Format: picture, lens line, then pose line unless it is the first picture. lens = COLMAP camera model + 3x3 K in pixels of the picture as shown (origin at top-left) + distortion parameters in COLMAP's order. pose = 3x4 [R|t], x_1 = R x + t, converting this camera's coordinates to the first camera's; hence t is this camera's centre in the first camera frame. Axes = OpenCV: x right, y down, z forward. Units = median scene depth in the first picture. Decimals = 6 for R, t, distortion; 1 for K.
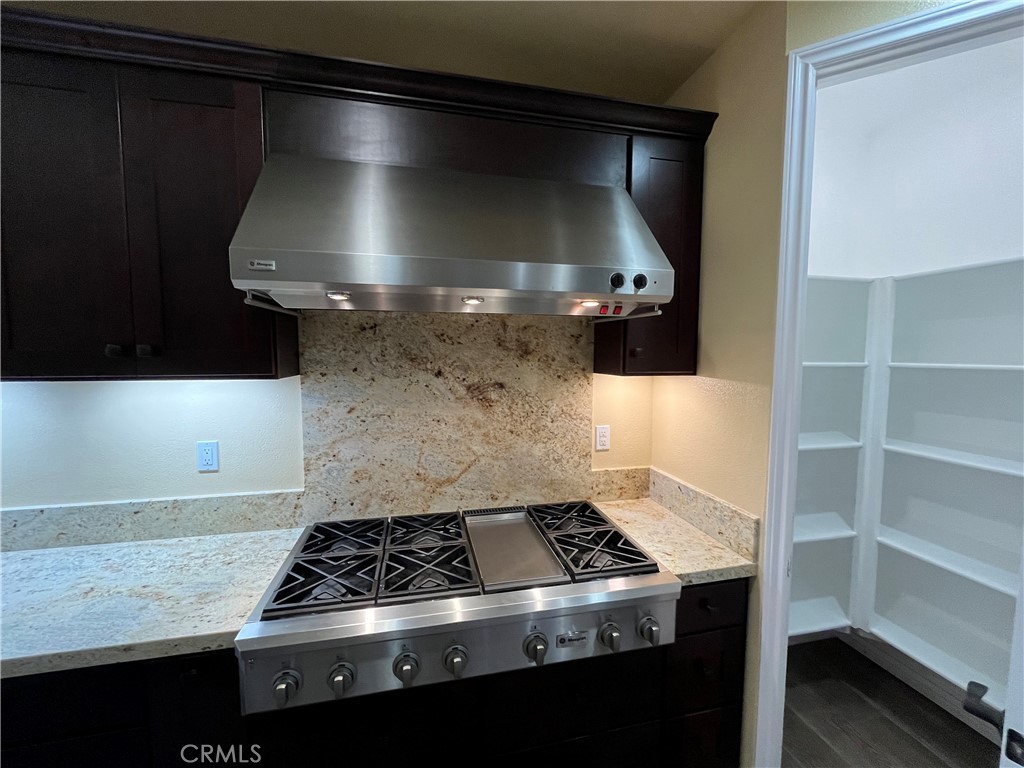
lens RADIAL K [[413.0, 0, 511.0], [0, 413.0, 384.0], [0, 0, 1]] dist [-0.002428, 0.000588]
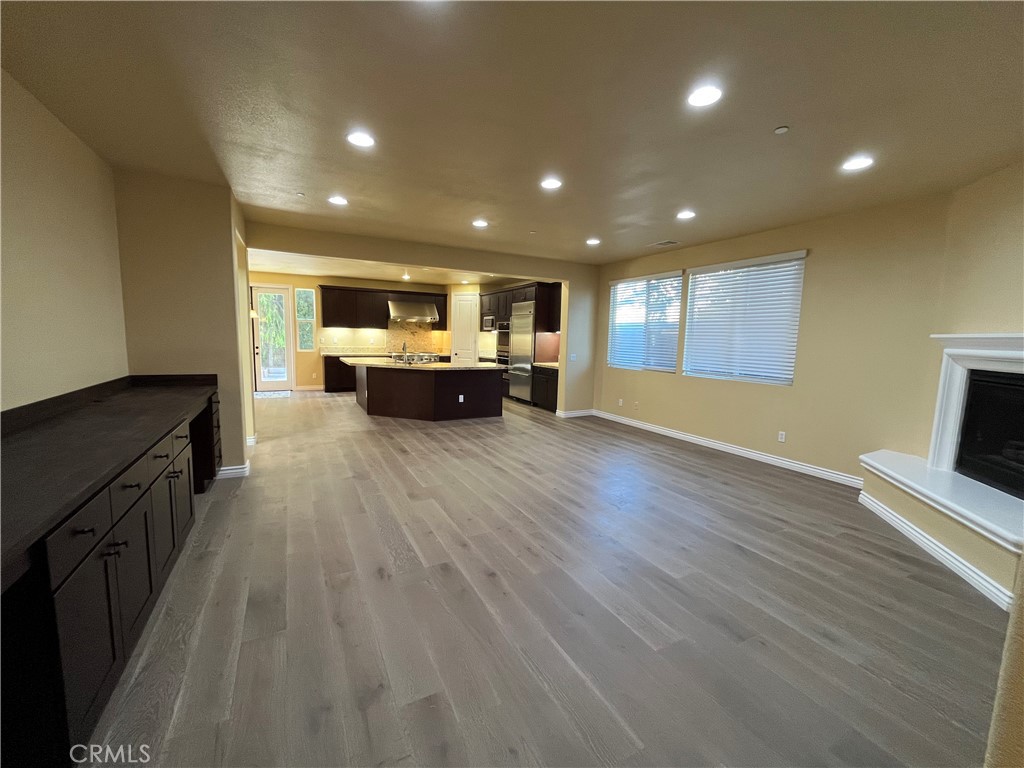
lens RADIAL K [[413.0, 0, 512.9], [0, 413.0, 383.4], [0, 0, 1]] dist [-0.002428, 0.000588]
pose [[0.960861, -0.011192, 0.276806, -0.418085], [-0.000679, 0.999085, 0.042753, 0.585757], [-0.277031, -0.041267, 0.959974, -6.253400]]
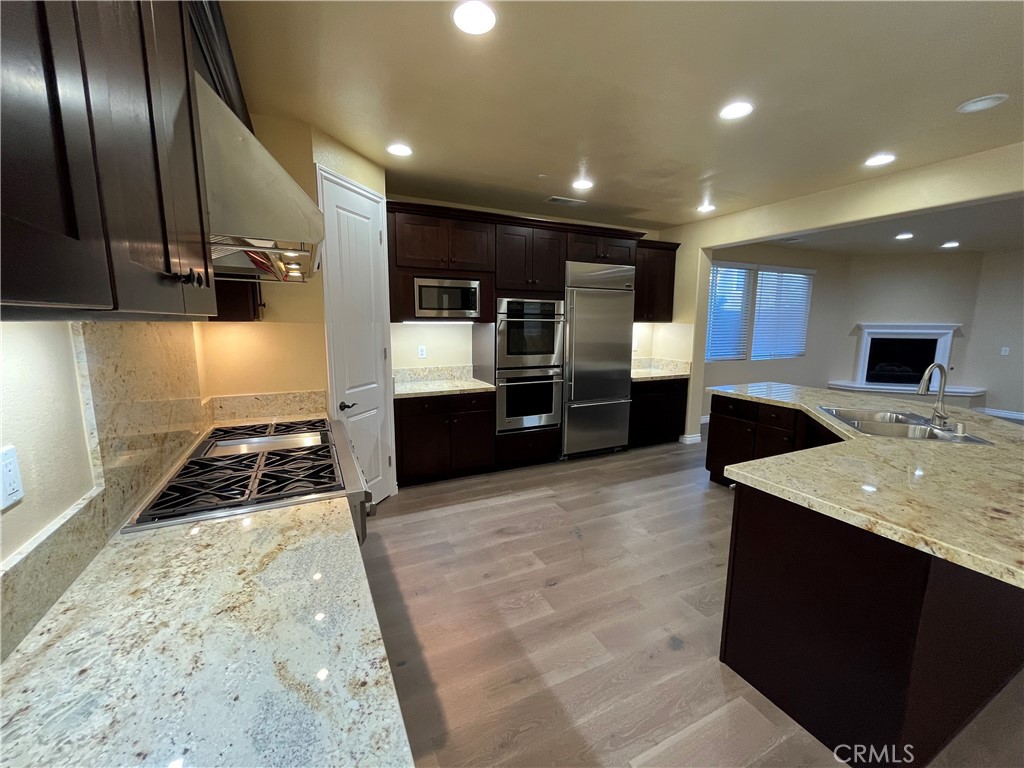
lens RADIAL K [[413.0, 0, 512.7], [0, 413.0, 381.6], [0, 0, 1]] dist [-0.002428, 0.000588]
pose [[-0.241521, -0.141984, 0.959952, -1.407113], [0.068109, 0.984318, 0.162724, 0.014686], [-0.968002, 0.104682, -0.228063, 0.499006]]
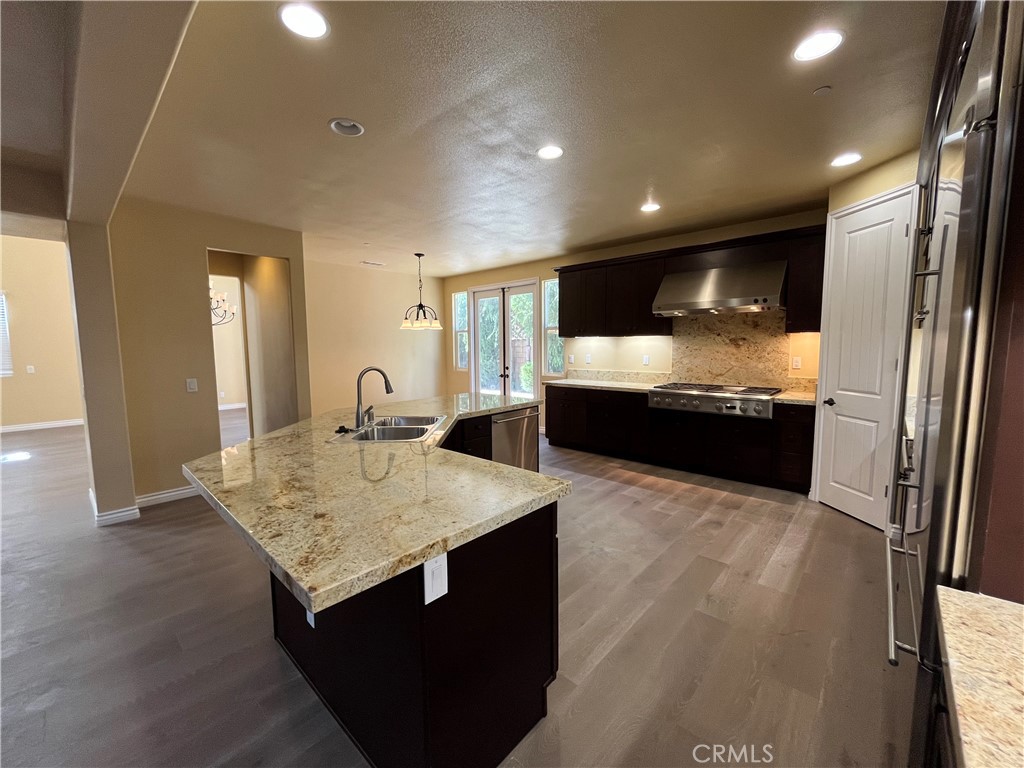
lens RADIAL K [[413.0, 0, 512.1], [0, 413.0, 388.5], [0, 0, 1]] dist [-0.002428, 0.000588]
pose [[0.576285, 0.076649, -0.813646, 1.449442], [-0.046647, 0.997054, 0.060888, 0.255045], [0.815916, 0.002865, 0.578163, -1.917454]]
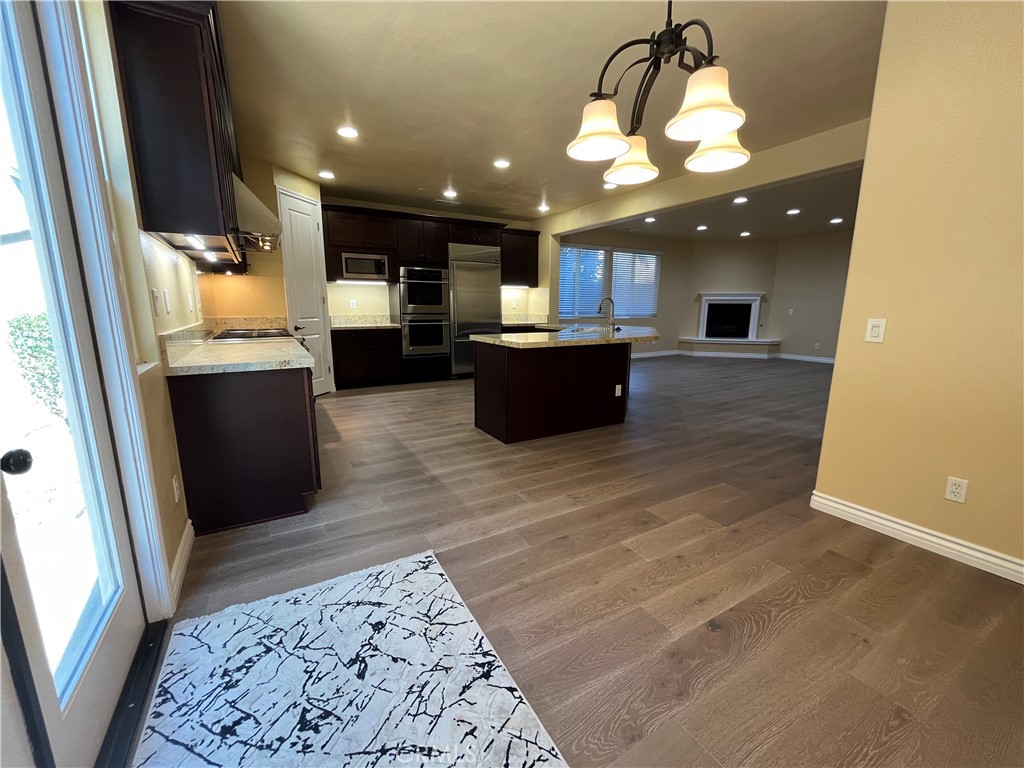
lens RADIAL K [[413.0, 0, 512.2], [0, 413.0, 380.5], [0, 0, 1]] dist [-0.002428, 0.000588]
pose [[-0.315257, -0.173911, 0.932935, -3.024743], [0.066955, 0.976540, 0.204665, 0.236835], [-0.946641, 0.126987, -0.296217, 0.245621]]
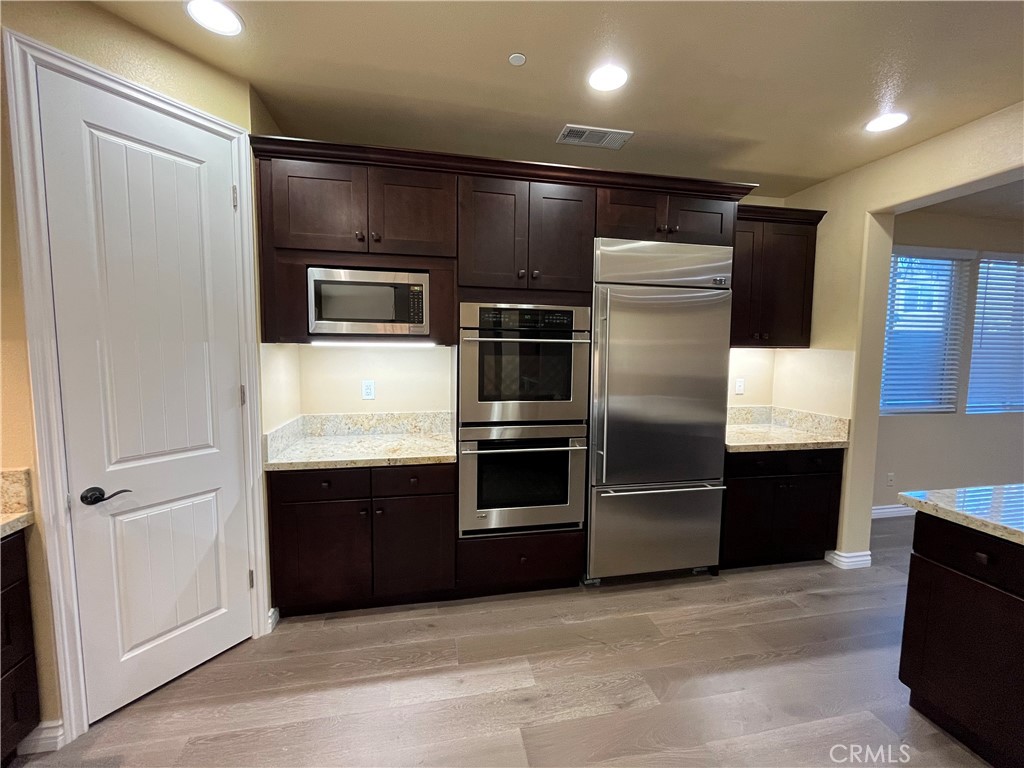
lens RADIAL K [[413.0, 0, 512.2], [0, 413.0, 381.2], [0, 0, 1]] dist [-0.002428, 0.000588]
pose [[0.016158, -0.078292, 0.996800, -0.360737], [0.065479, 0.994873, 0.077079, 0.093582], [-0.997723, 0.064024, 0.021202, -0.232447]]
